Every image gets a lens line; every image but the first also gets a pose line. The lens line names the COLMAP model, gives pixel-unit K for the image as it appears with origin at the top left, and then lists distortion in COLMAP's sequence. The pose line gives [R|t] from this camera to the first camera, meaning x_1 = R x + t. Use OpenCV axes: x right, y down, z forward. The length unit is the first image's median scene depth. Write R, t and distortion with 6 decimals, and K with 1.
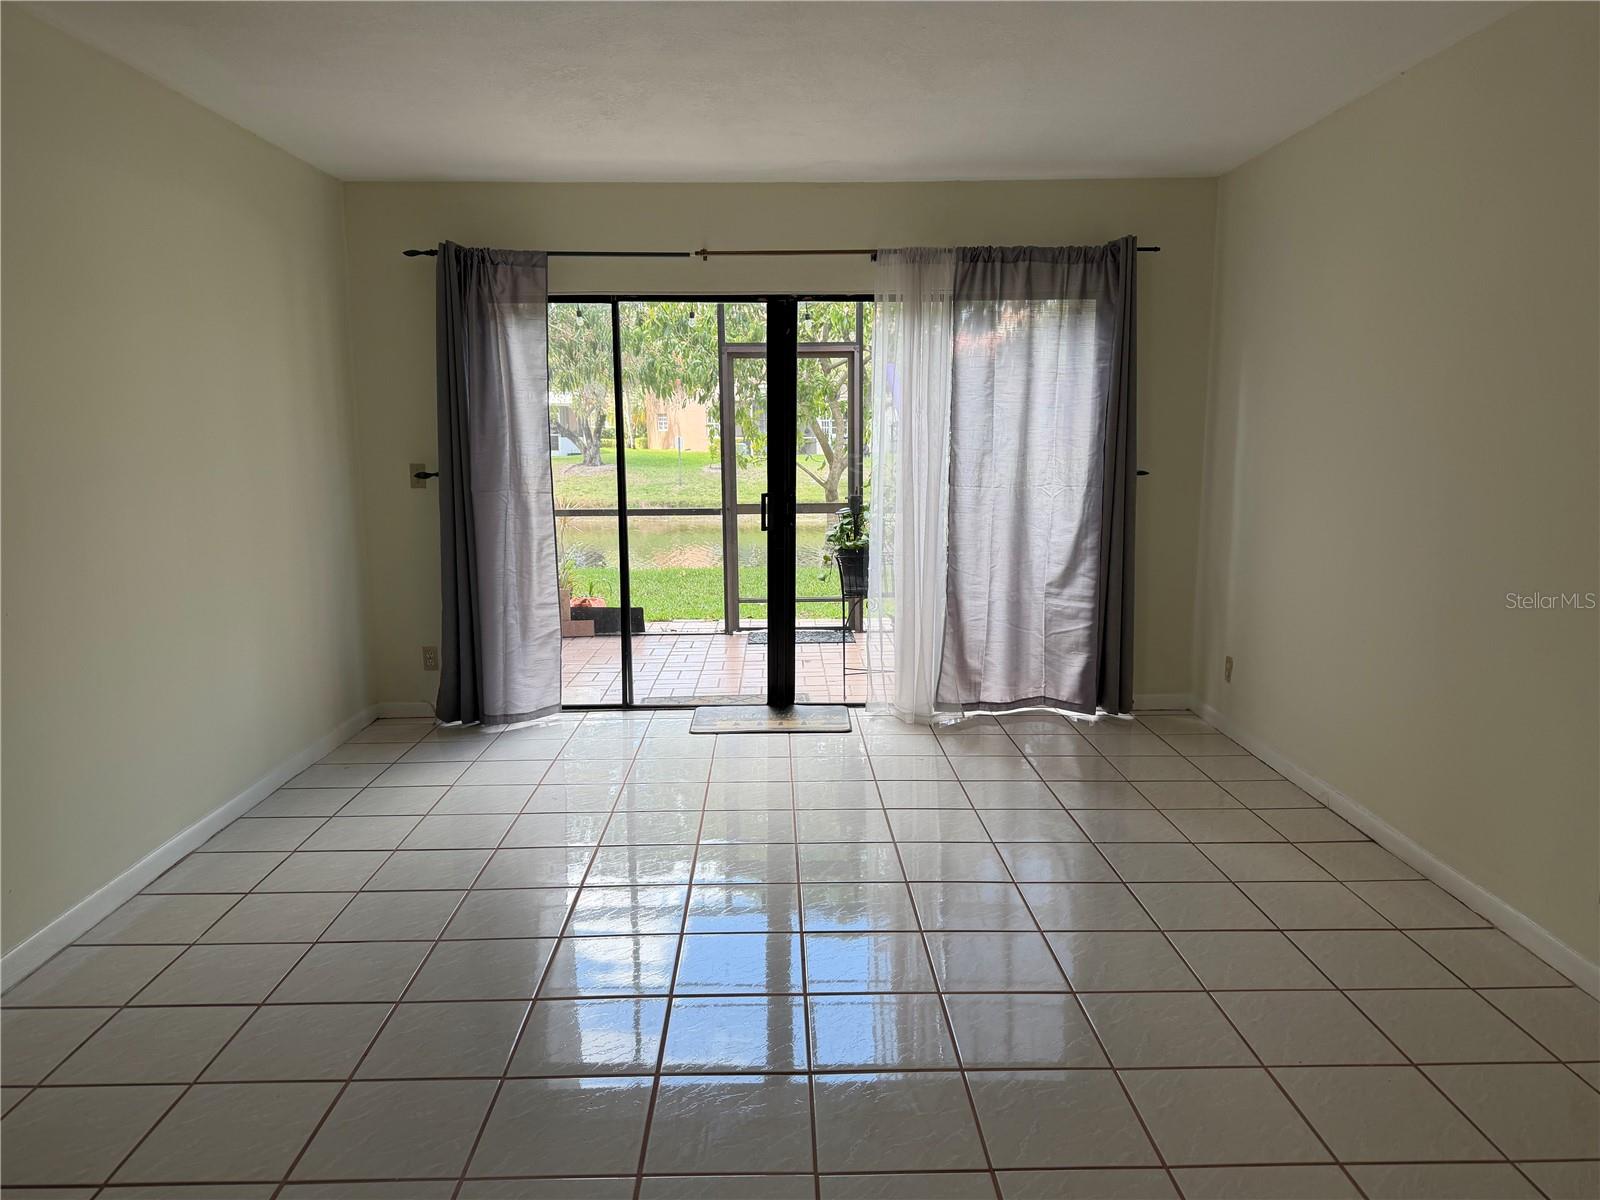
lens RADIAL K [[1119.4, 0, 795.1], [0, 1119.4, 545.8], [0, 0, 1]] dist [0.111985, -0.190482]
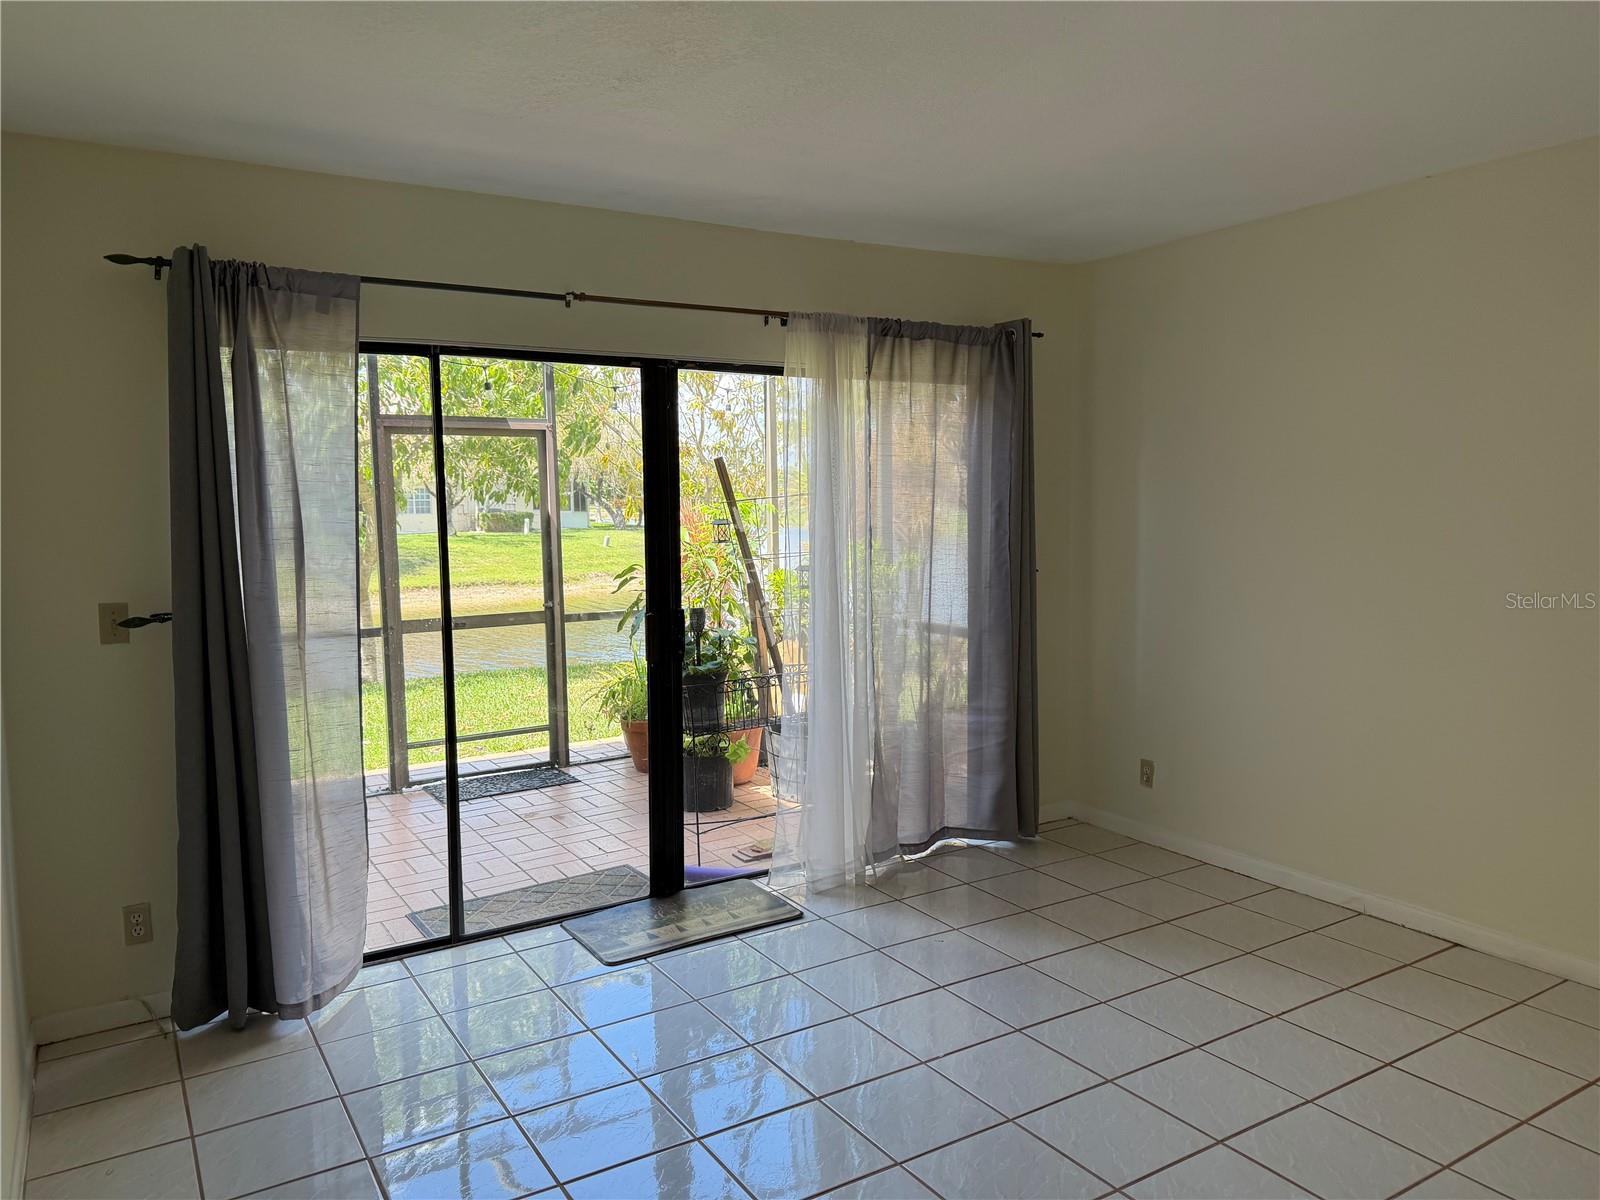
lens RADIAL K [[1119.4, 0, 795.1], [0, 1119.4, 545.8], [0, 0, 1]] dist [0.111985, -0.190482]
pose [[0.858577, -0.029532, 0.511834, -0.335400], [0.063550, 0.996771, -0.049090, -0.051067], [-0.508731, 0.074674, 0.857681, 0.298245]]
